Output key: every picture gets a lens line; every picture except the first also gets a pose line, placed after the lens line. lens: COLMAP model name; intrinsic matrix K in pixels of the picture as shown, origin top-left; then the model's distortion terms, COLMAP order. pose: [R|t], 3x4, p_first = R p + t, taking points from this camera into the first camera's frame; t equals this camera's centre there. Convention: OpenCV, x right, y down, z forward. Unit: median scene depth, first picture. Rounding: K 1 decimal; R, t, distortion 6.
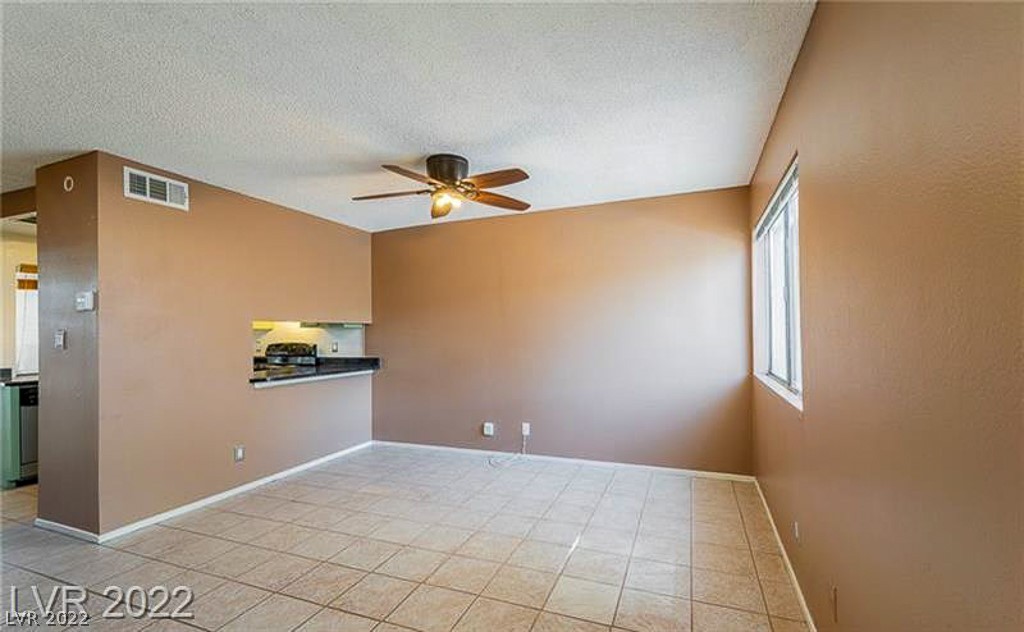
lens RADIAL K [[450.8, 0, 510.2], [0, 450.8, 332.5], [0, 0, 1]] dist [0.004634, -0.000163]
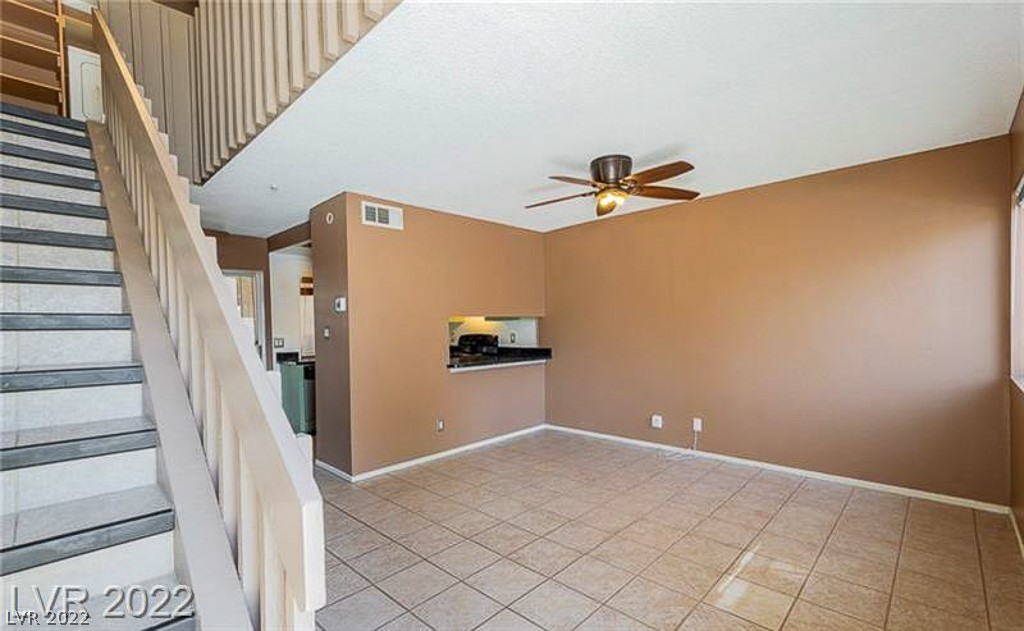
lens RADIAL K [[448.8, 0, 506.7], [0, 448.8, 334.6], [0, 0, 1]] dist [-0.001631, -0.001139]
pose [[0.924928, 0.002867, -0.380131, 0.029401], [0.007790, 0.999619, 0.026494, -0.009697], [0.380062, -0.027467, 0.924553, -0.050949]]
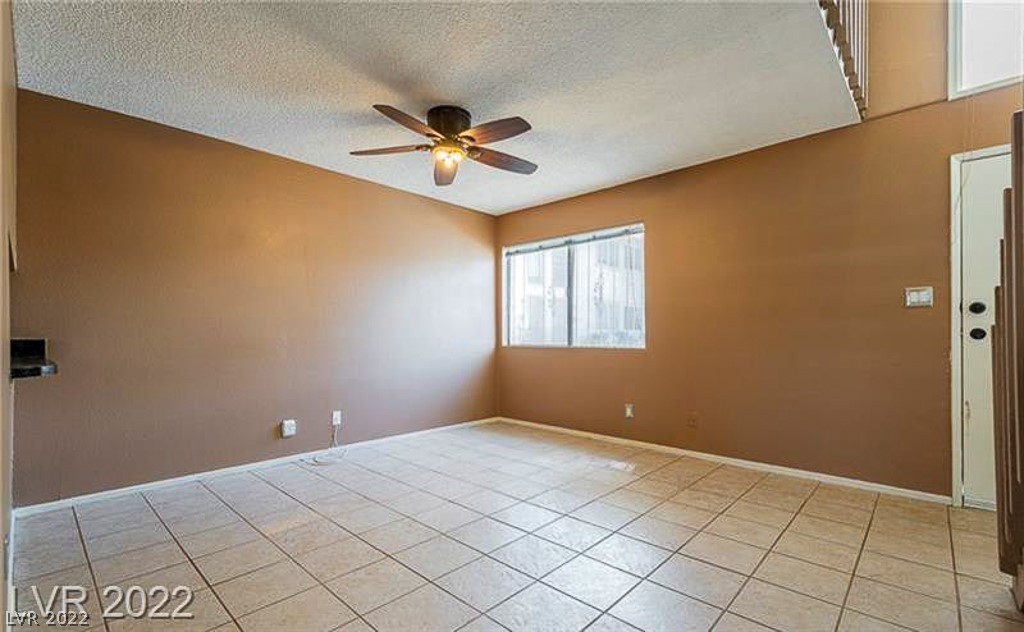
lens RADIAL K [[450.8, 0, 510.2], [0, 450.8, 332.5], [0, 0, 1]] dist [0.004634, -0.000163]
pose [[0.356915, 0.013924, 0.934033, -0.886984], [-0.011087, 0.999882, -0.010669, 0.068517], [-0.934071, -0.006547, 0.357027, 0.484636]]
